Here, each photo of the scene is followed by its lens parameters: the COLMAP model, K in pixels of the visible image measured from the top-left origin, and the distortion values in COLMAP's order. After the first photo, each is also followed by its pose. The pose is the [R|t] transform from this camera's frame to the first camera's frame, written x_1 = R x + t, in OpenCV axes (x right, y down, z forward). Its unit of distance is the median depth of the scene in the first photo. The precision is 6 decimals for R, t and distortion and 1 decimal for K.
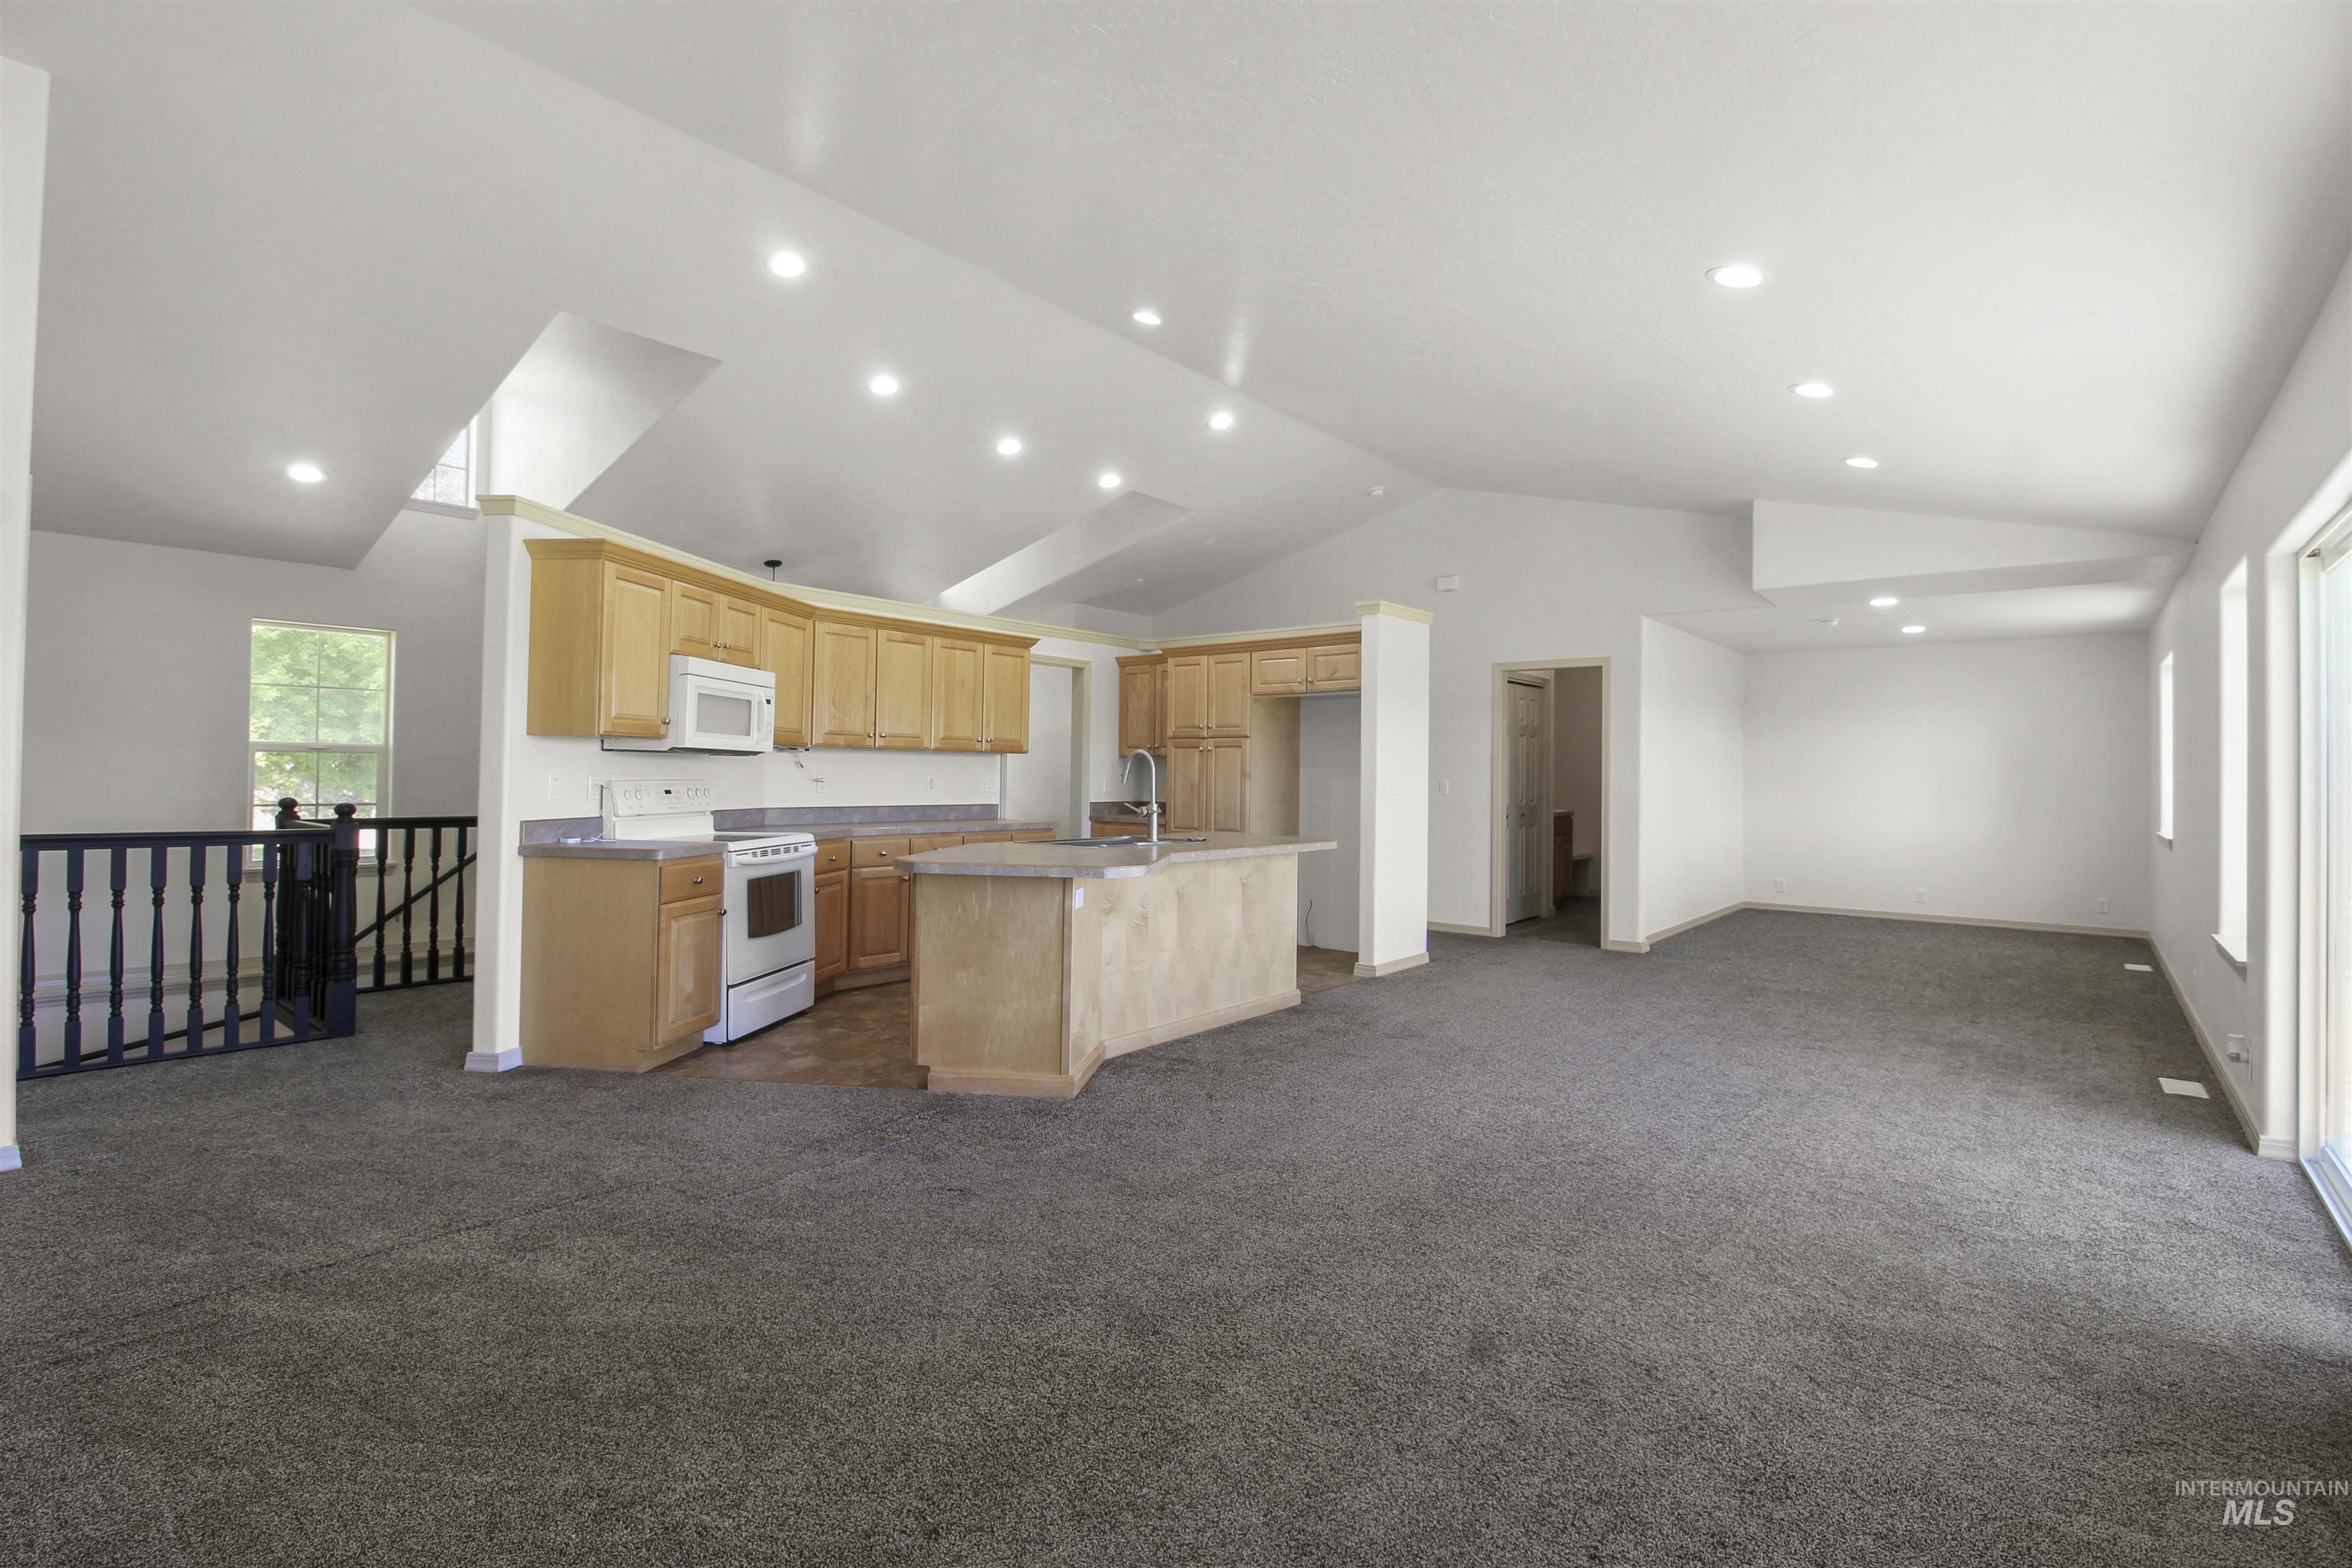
lens RADIAL K [[1088.6, 0, 1171.5], [0, 1088.6, 772.4], [0, 0, 1]] dist [-0.002690, -0.010771]
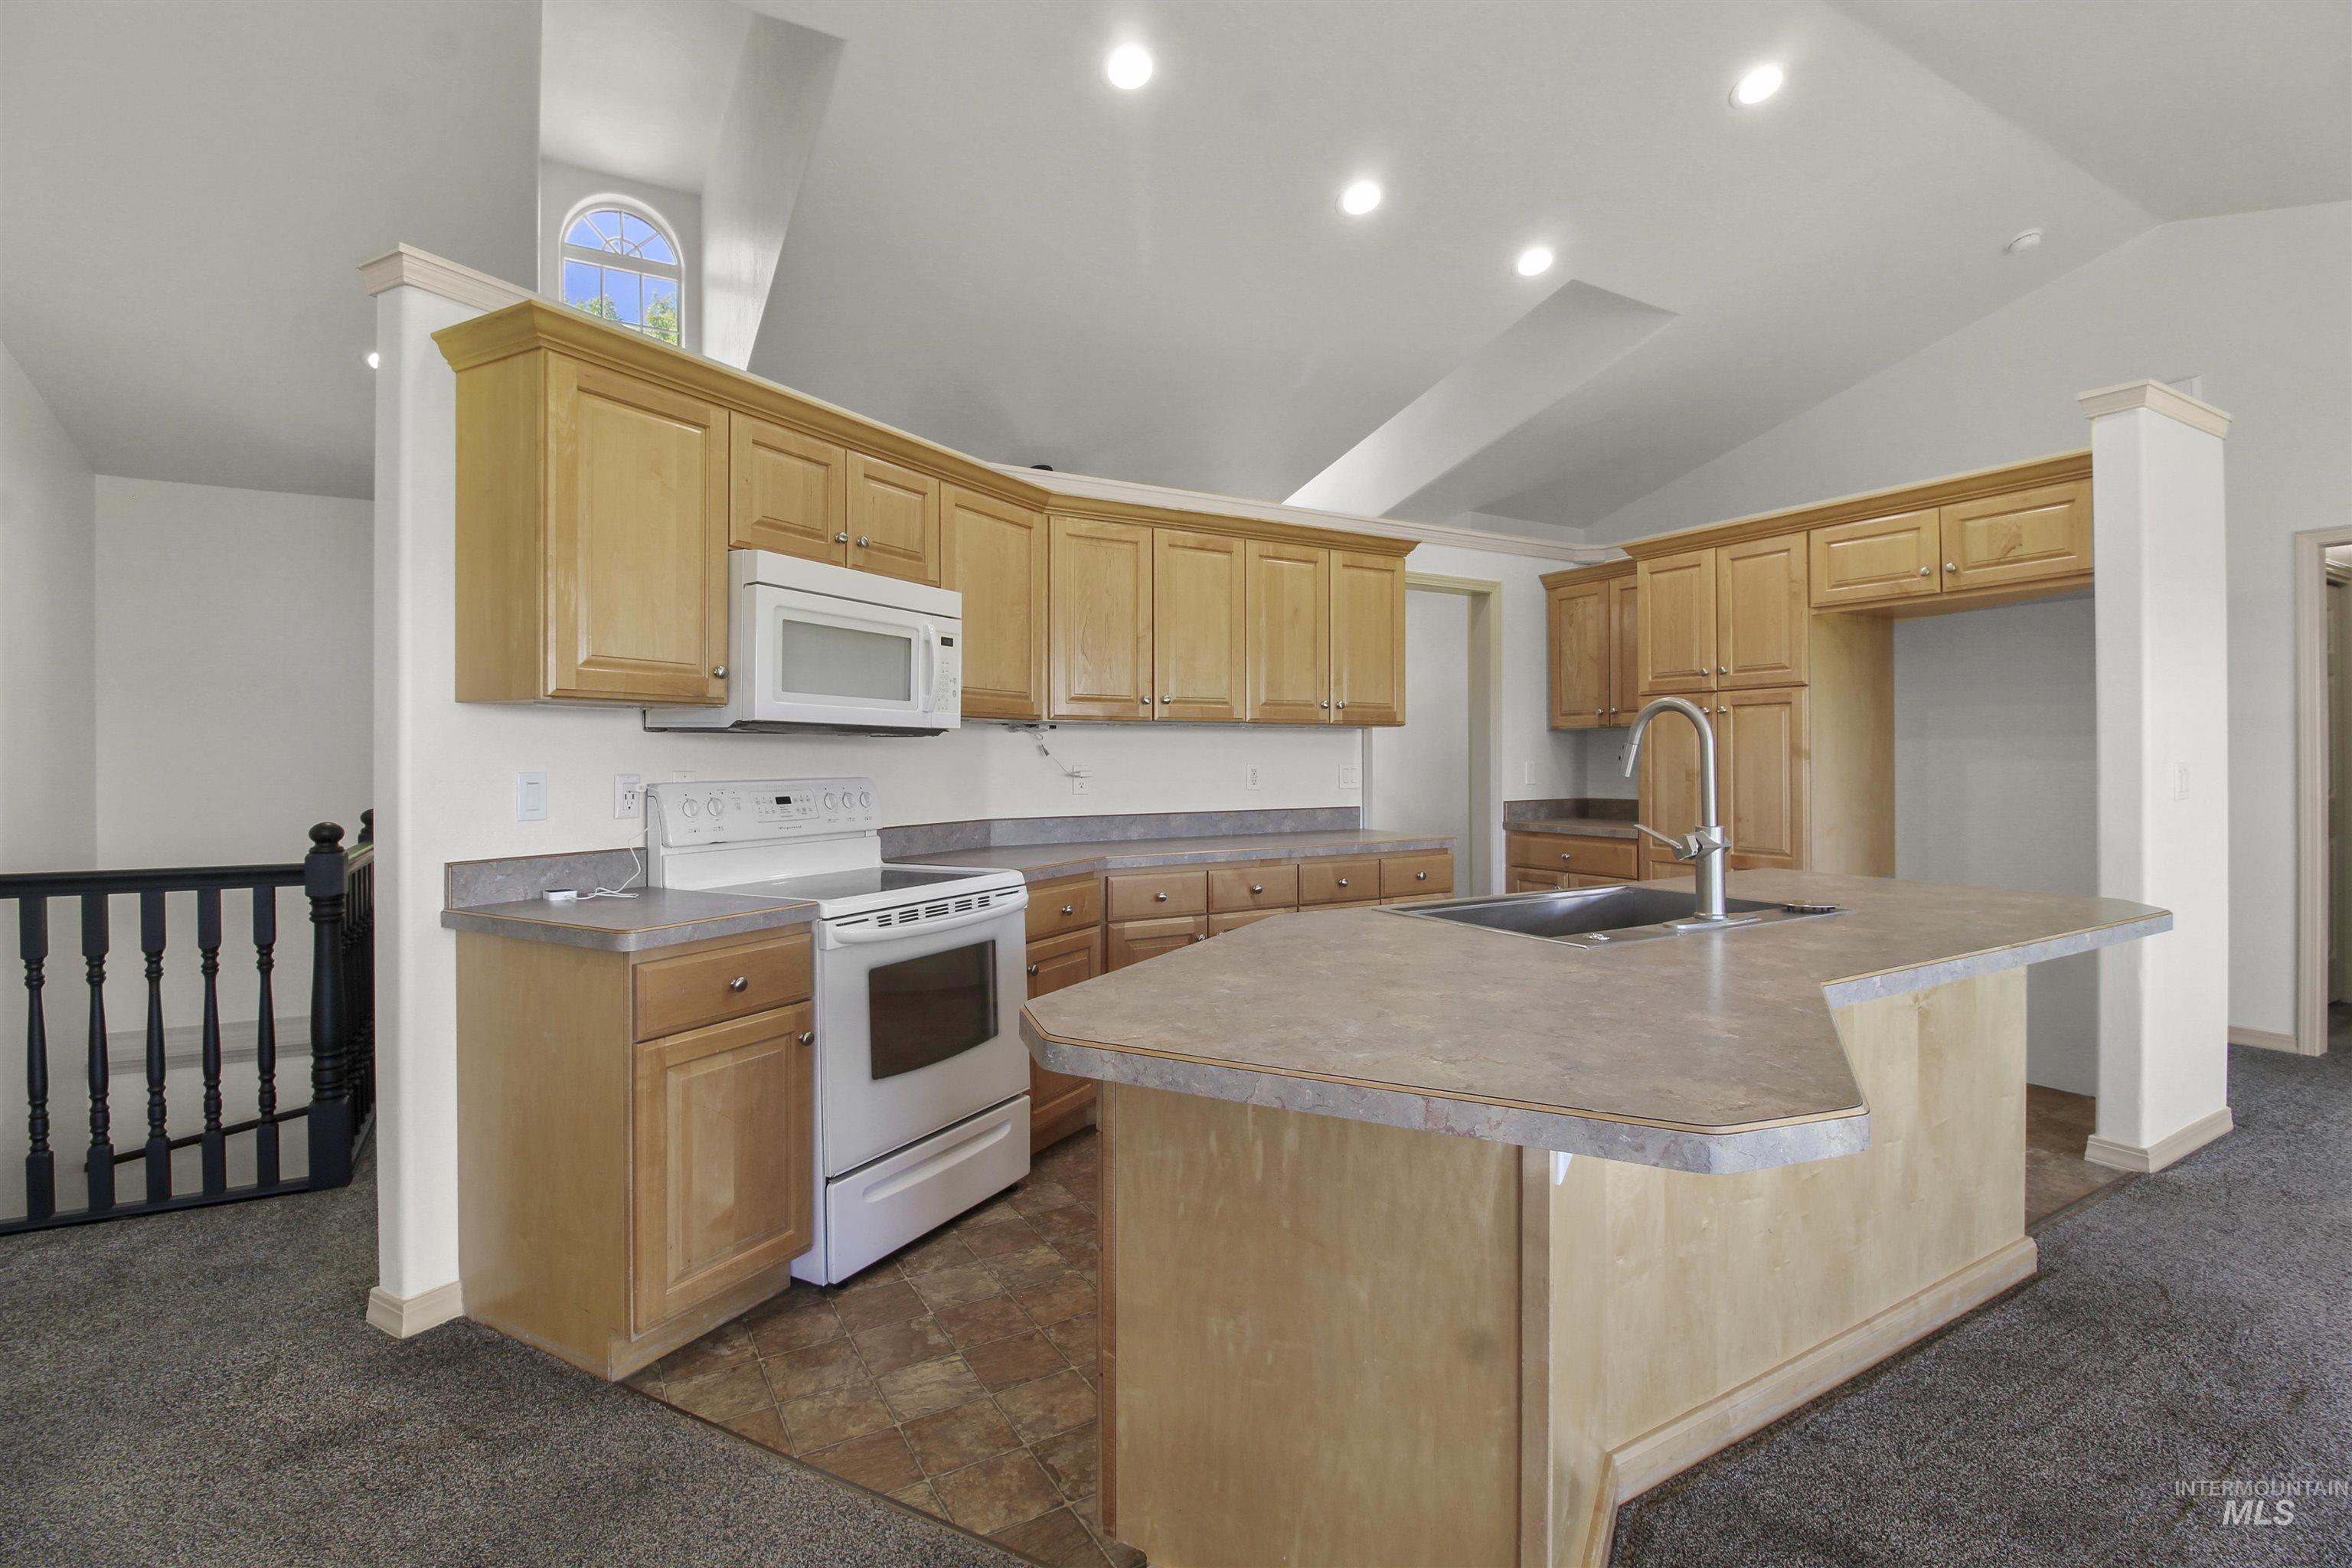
lens RADIAL K [[1088.6, 0, 1196.4], [0, 1088.6, 755.7], [0, 0, 1]] dist [-0.002690, -0.010771]
pose [[0.948152, -0.018379, -0.317285, -0.058867], [0.017709, 0.999831, -0.004998, 0.000668], [0.317323, -0.000880, 0.948317, 0.459512]]
